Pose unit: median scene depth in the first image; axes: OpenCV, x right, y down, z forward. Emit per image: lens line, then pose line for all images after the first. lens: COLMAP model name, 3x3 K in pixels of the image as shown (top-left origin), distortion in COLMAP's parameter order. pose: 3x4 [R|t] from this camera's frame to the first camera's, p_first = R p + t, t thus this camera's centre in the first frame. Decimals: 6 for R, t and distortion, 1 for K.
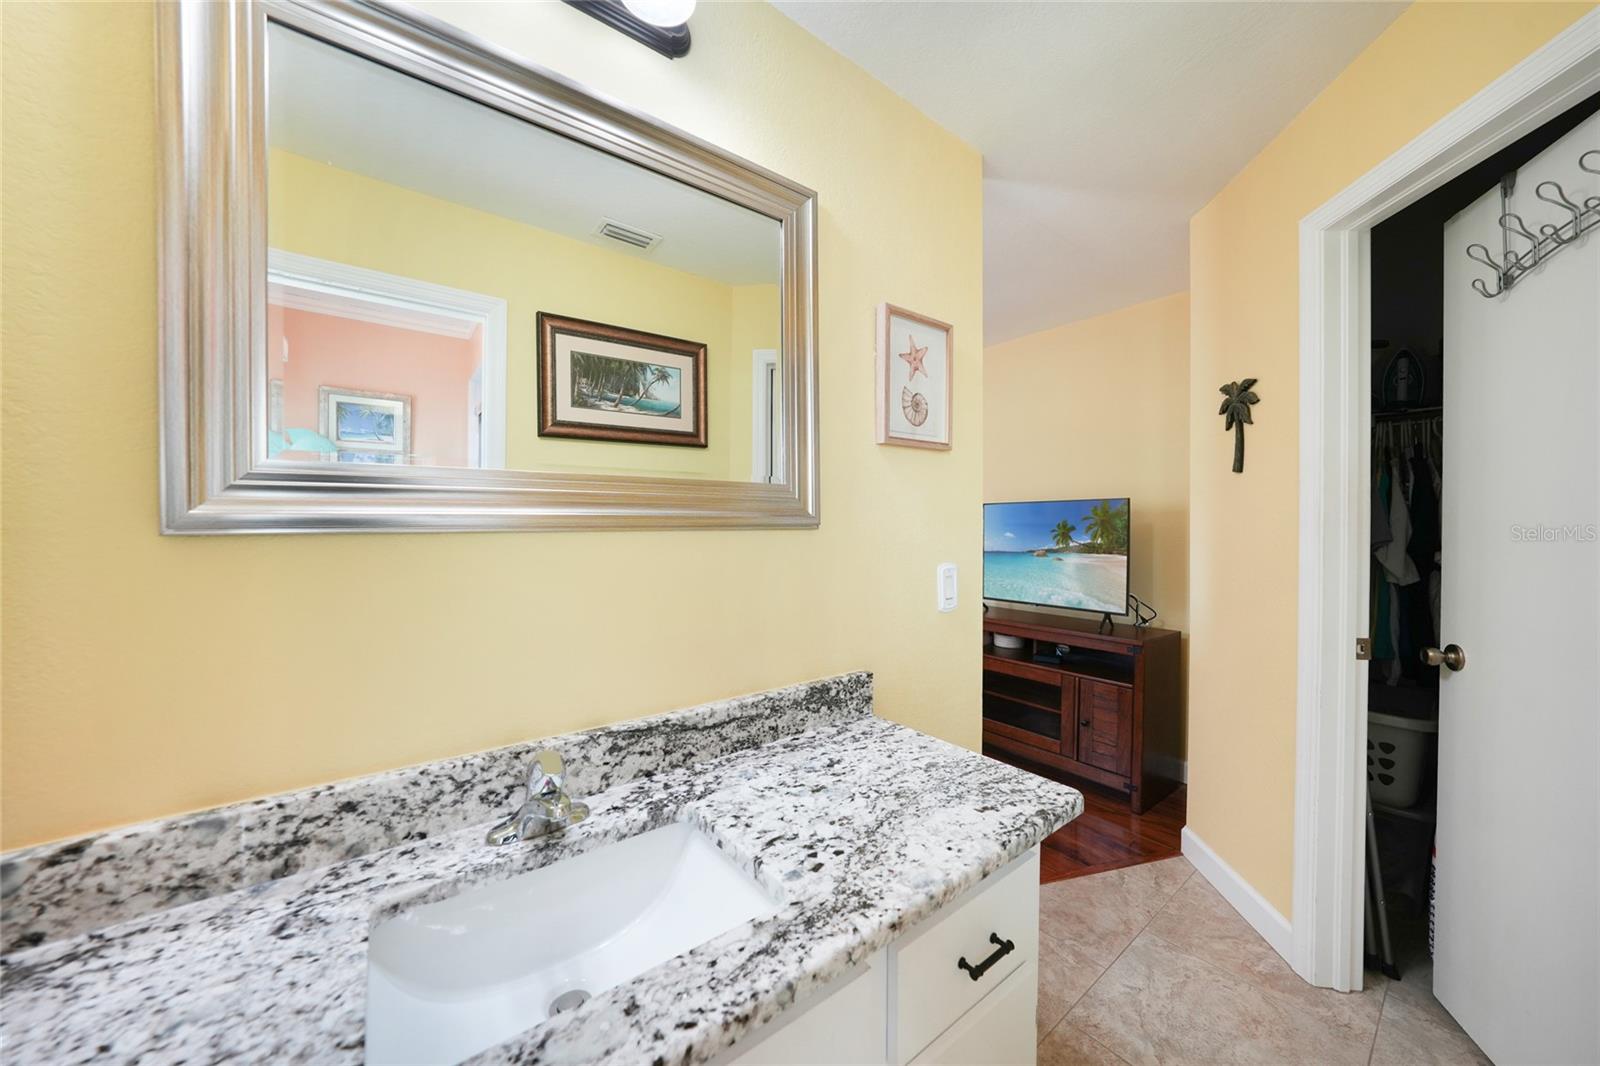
lens RADIAL K [[556.9, 0, 805.7], [0, 556.9, 539.9], [0, 0, 1]] dist [-0.023659, 0.004057]
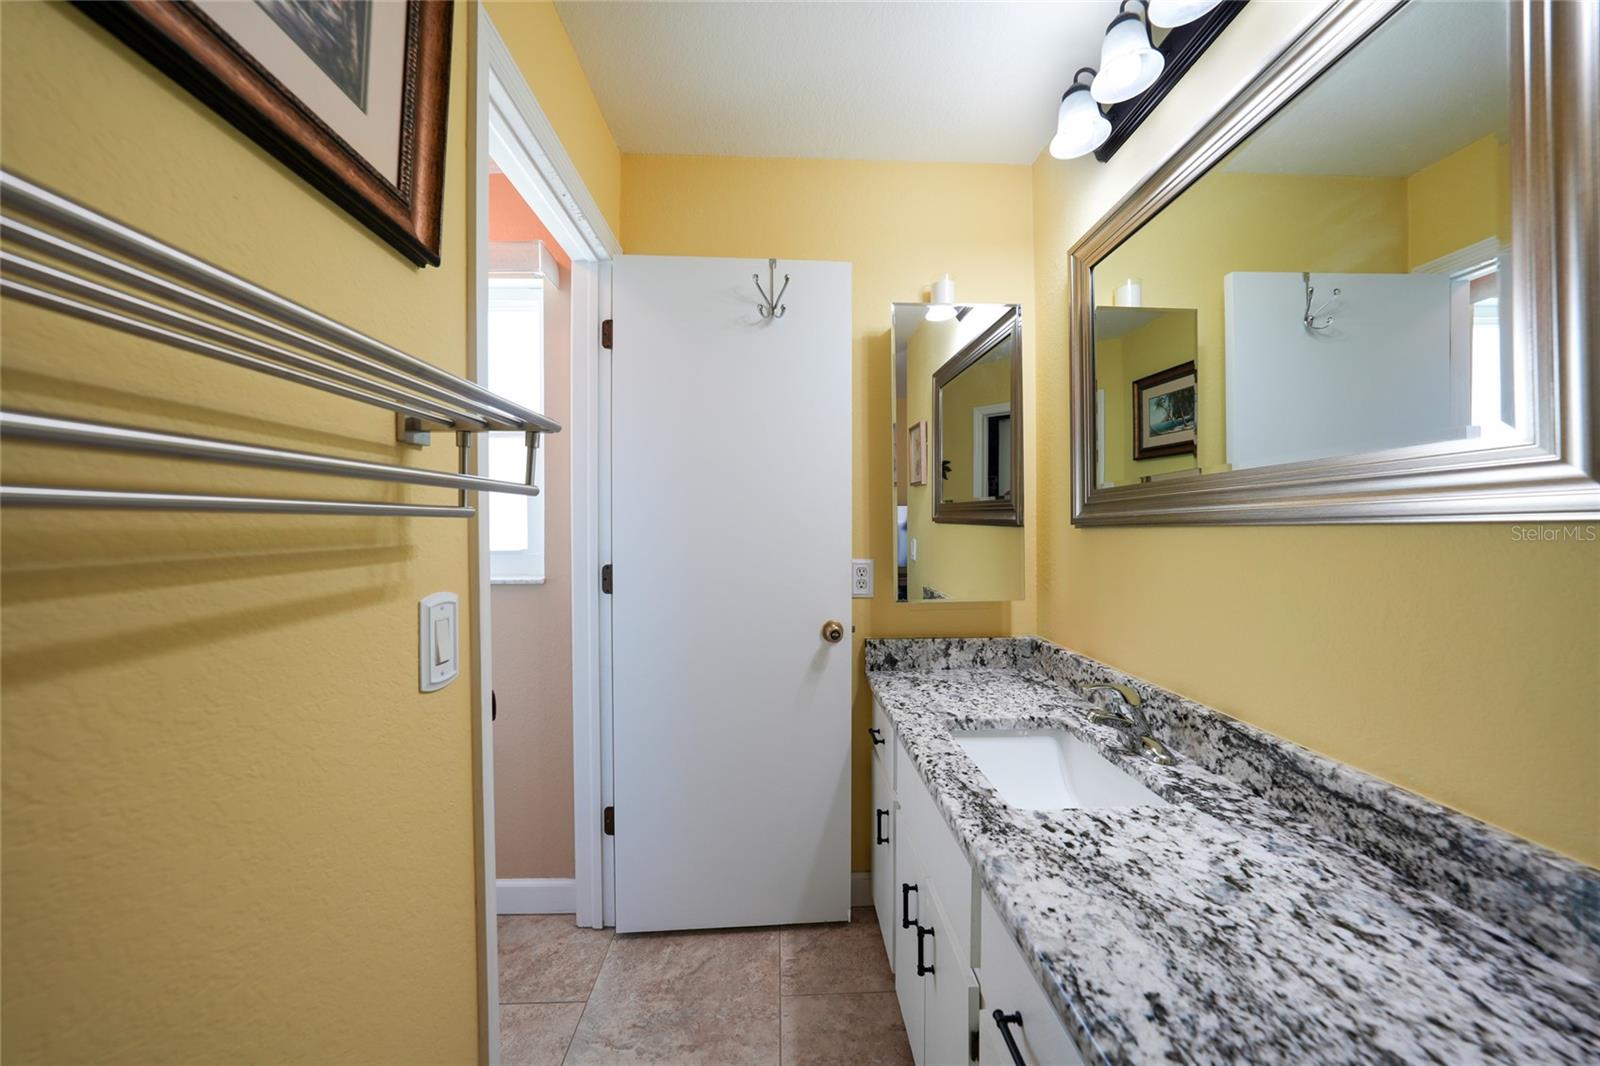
lens RADIAL K [[556.9, 0, 800.6], [0, 556.9, 531.8], [0, 0, 1]] dist [-0.023659, 0.004057]
pose [[-0.585958, 0.003256, -0.810335, 0.967708], [-0.017750, 0.999700, 0.016852, -0.010302], [0.810147, 0.024258, -0.585724, 0.985647]]
